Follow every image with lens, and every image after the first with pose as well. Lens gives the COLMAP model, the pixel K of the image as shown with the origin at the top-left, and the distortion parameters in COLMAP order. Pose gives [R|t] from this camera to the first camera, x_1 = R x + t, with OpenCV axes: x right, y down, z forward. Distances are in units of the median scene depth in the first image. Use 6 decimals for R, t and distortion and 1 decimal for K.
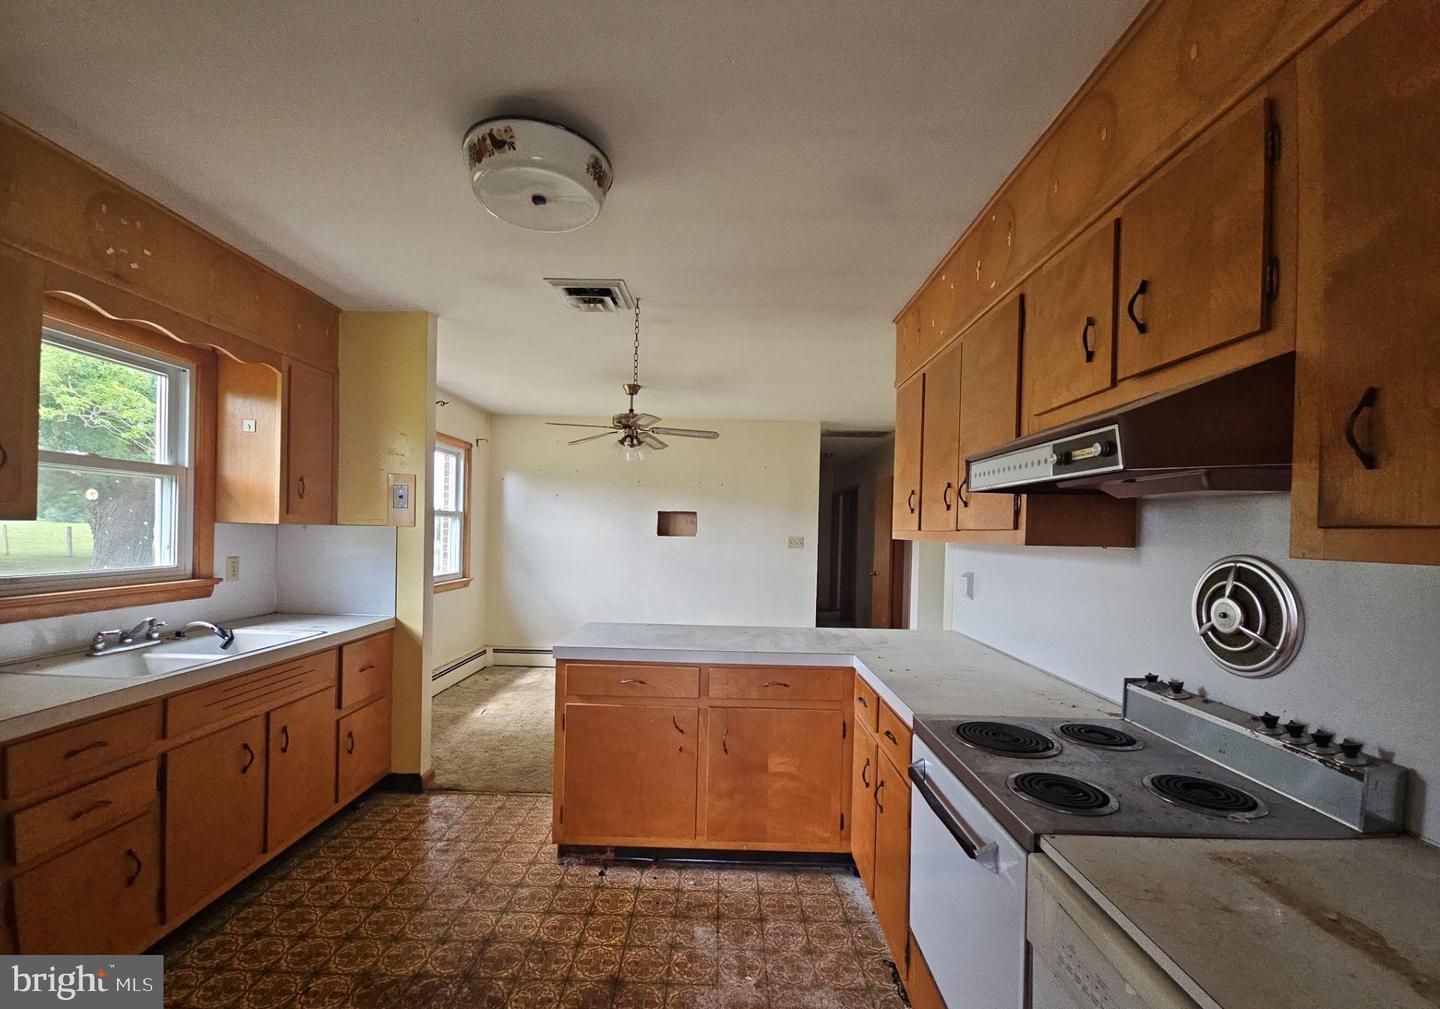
lens RADIAL K [[584.4, 0, 714.8], [0, 584.4, 539.3], [0, 0, 1]] dist [0.001578, -0.000021]
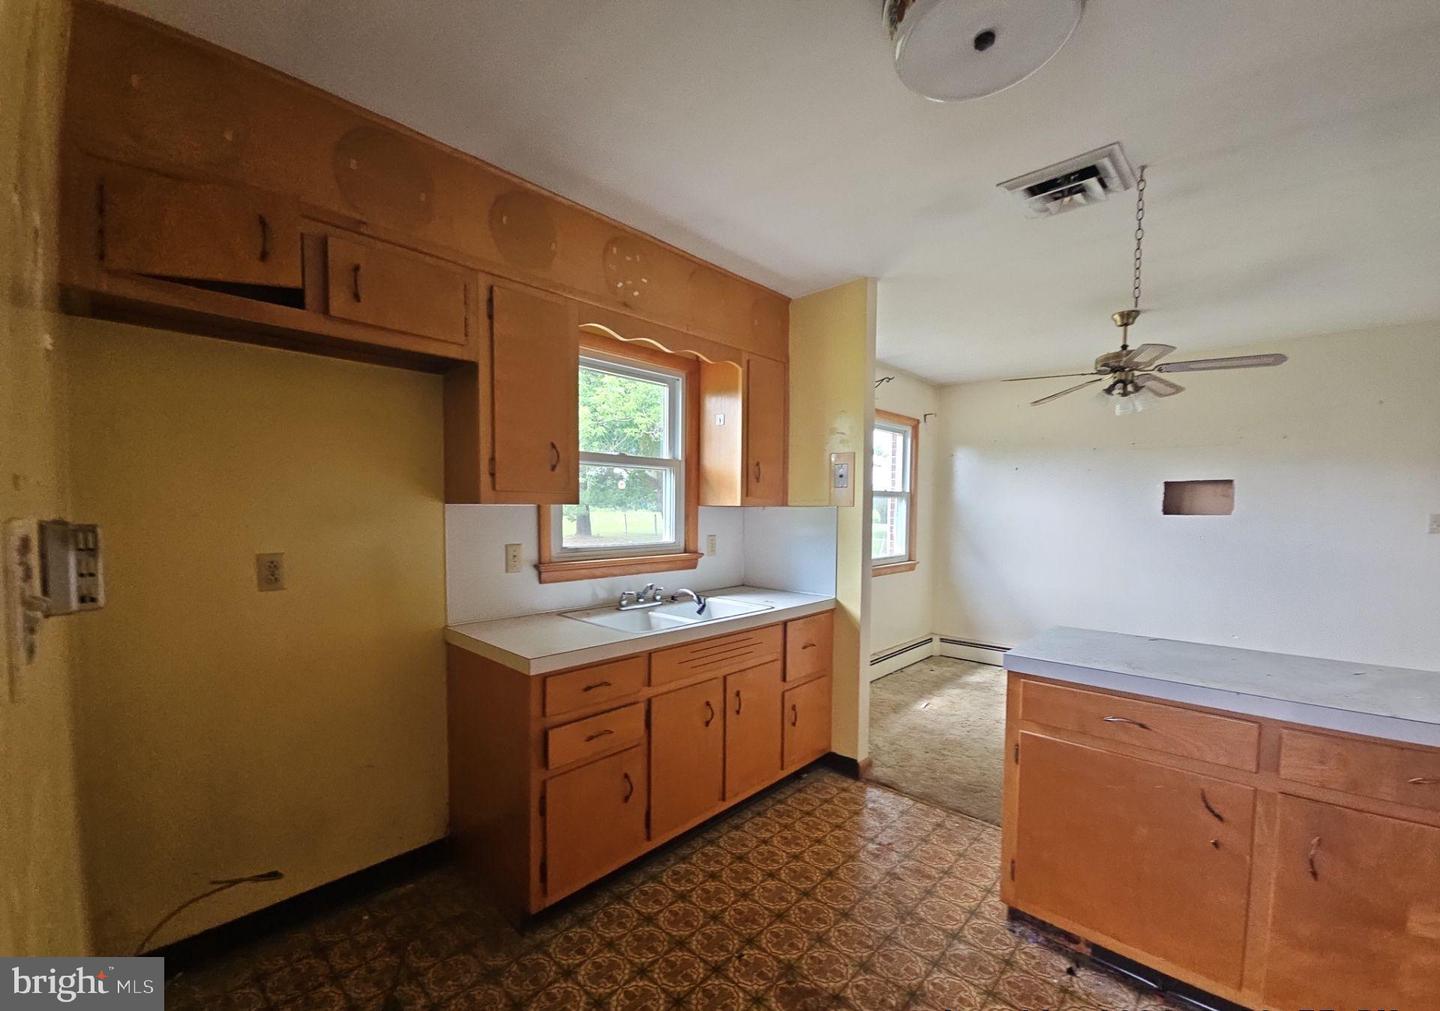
lens RADIAL K [[584.4, 0, 714.8], [0, 584.4, 540.3], [0, 0, 1]] dist [0.001578, -0.000021]
pose [[0.736539, 0.017147, -0.676178, -0.032519], [0.003045, 0.999584, 0.028666, 0.007319], [0.676388, -0.023173, 0.736181, 0.156010]]
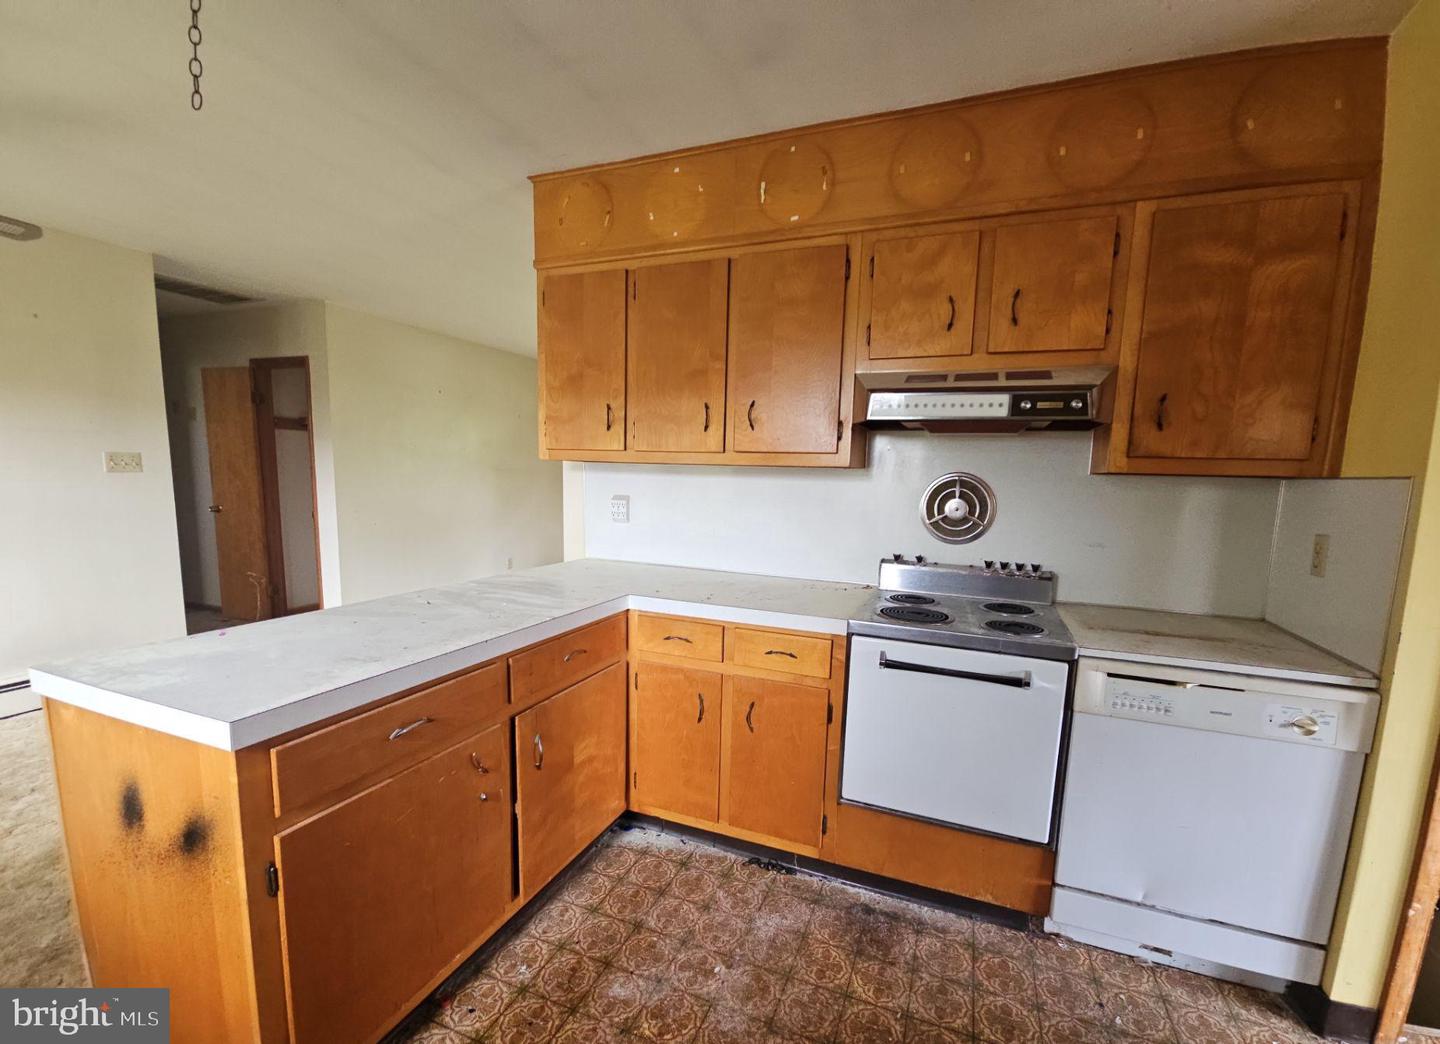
lens RADIAL K [[614.0, 0, 724.6], [0, 614.0, 558.0], [0, 0, 1]] dist [0.000201, 0.000024]
pose [[0.351963, -0.143583, 0.924936, -0.501294], [-0.007929, 0.987672, 0.156339, 0.000408], [-0.935980, -0.062359, 0.346486, 0.510743]]
